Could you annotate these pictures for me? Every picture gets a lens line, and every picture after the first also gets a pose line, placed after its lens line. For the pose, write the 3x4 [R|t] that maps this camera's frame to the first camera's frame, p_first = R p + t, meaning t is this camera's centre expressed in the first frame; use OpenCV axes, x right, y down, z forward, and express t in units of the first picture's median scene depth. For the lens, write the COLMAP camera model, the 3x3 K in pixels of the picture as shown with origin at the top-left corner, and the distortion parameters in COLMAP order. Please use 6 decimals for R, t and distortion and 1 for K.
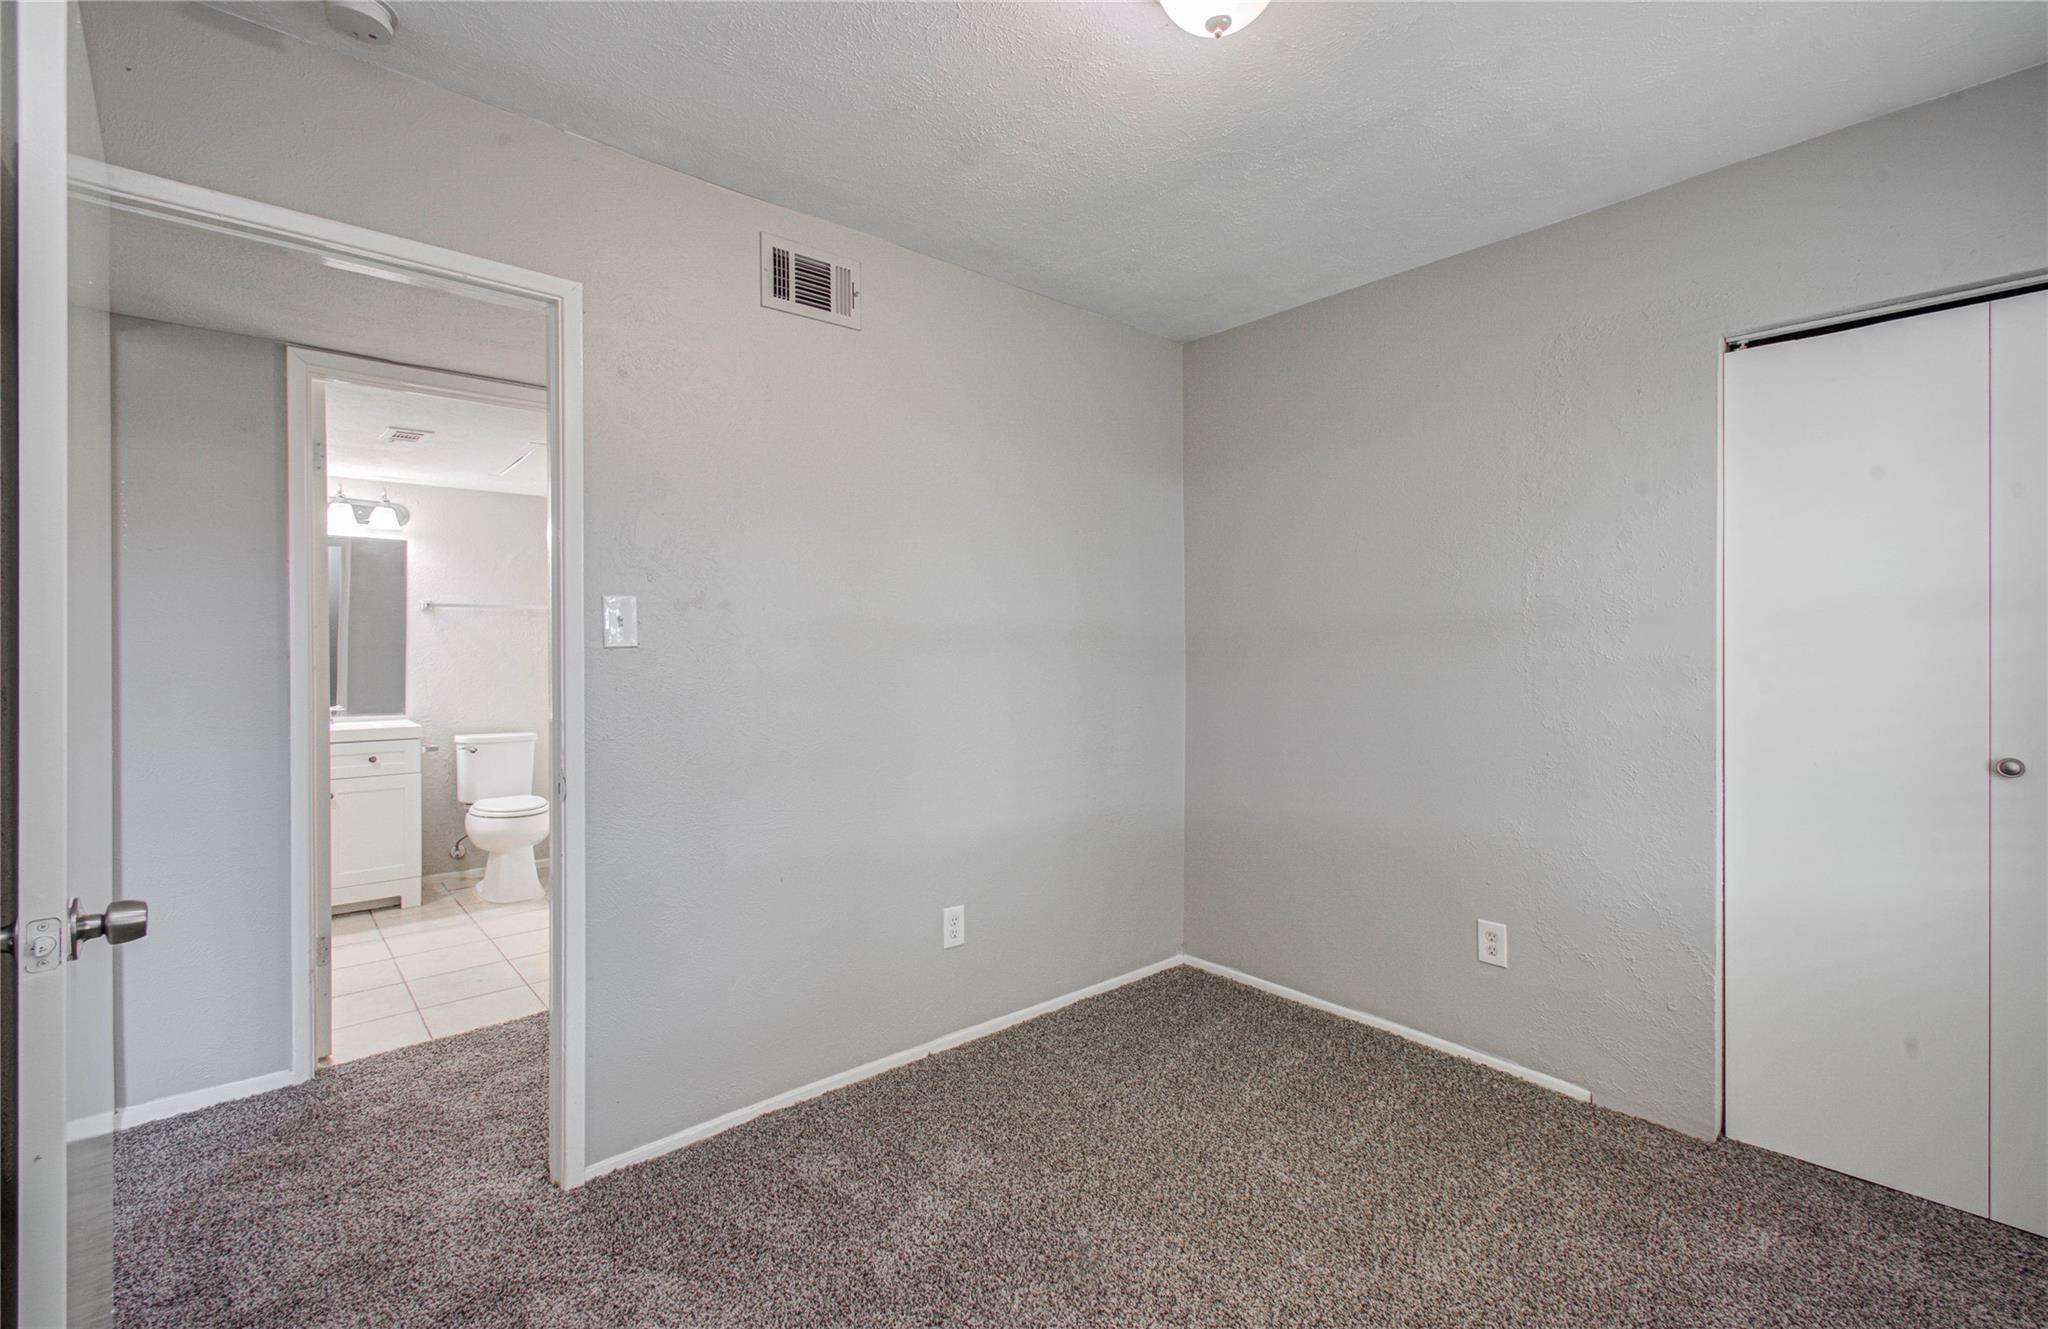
lens RADIAL K [[908.1, 0, 1014.1], [0, 908.1, 678.1], [0, 0, 1]] dist [0.000071, 0.019037]
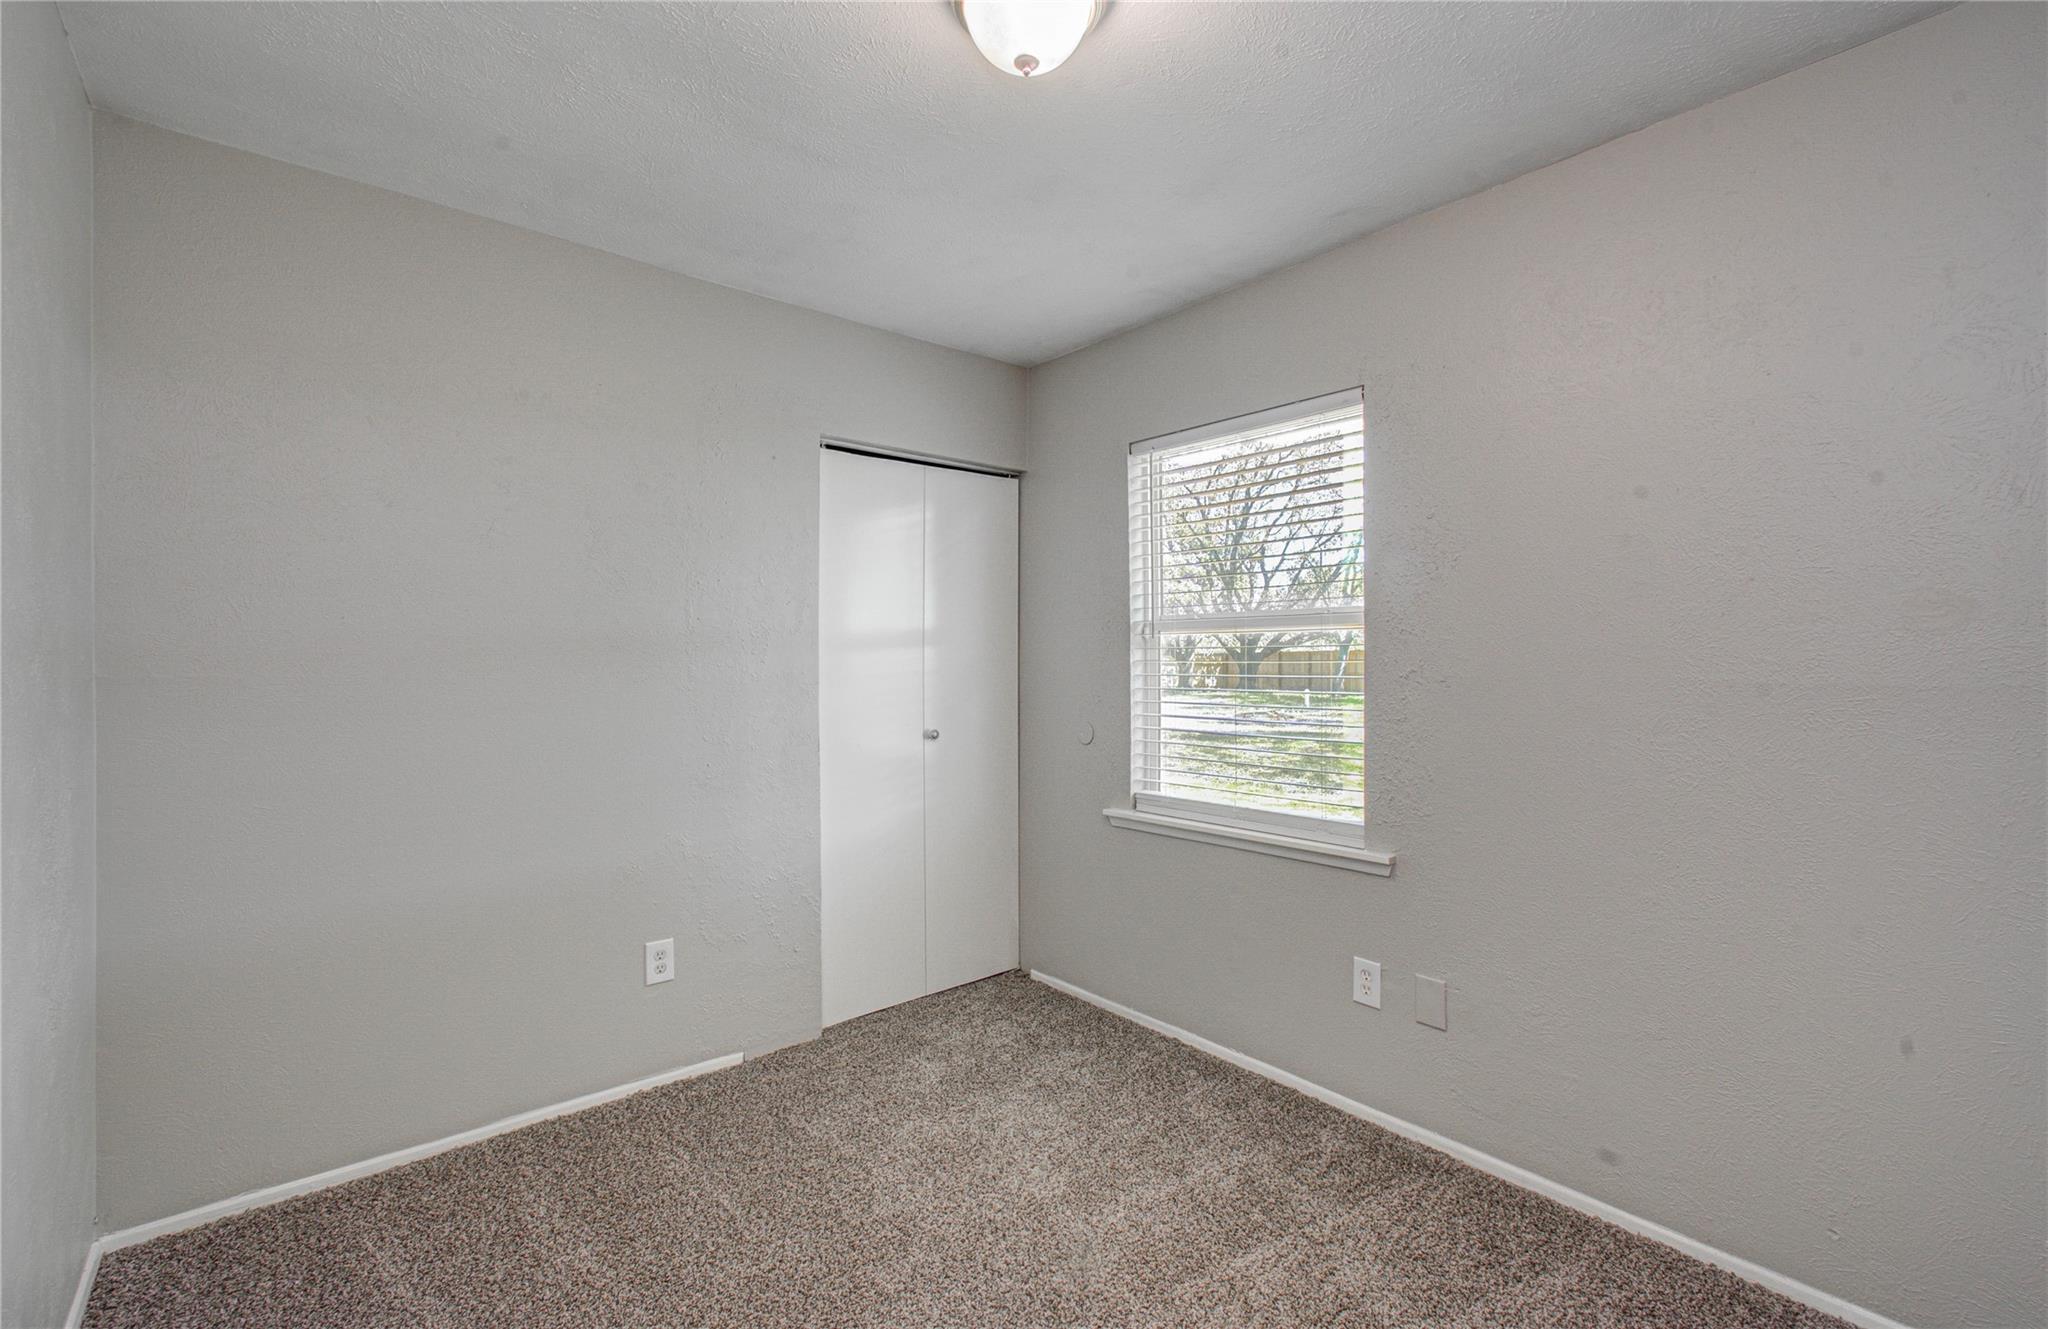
lens RADIAL K [[908.1, 0, 1014.1], [0, 908.1, 678.1], [0, 0, 1]] dist [0.000071, 0.019037]
pose [[0.019265, -0.024361, 0.999518, -0.485328], [0.027778, 0.999330, 0.023821, -0.035896], [-0.999428, 0.027306, 0.019929, 0.612026]]
